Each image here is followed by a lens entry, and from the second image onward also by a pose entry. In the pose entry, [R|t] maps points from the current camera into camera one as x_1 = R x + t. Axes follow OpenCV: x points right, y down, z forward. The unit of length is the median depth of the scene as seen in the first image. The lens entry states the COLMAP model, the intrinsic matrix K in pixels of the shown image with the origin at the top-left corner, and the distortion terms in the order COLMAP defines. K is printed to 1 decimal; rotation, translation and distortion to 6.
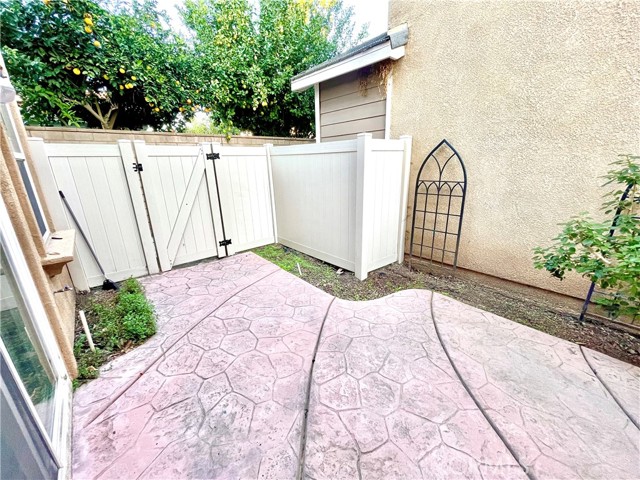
lens RADIAL K [[257.1, 0, 320.3], [0, 257.1, 240.3], [0, 0, 1]] dist [-0.001992, 0.000667]
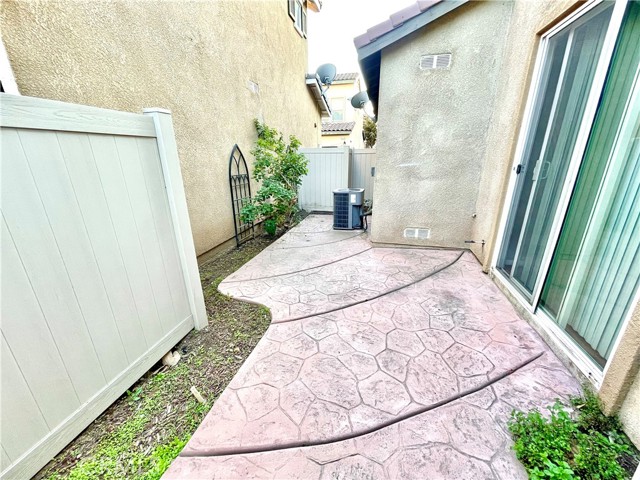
lens RADIAL K [[257.1, 0, 319.9], [0, 257.1, 238.4], [0, 0, 1]] dist [-0.001992, 0.000667]
pose [[-0.560065, -0.230957, 0.795604, -0.846104], [0.272394, 0.855620, 0.440131, -0.446538], [-0.782386, 0.463220, -0.416292, 1.539656]]
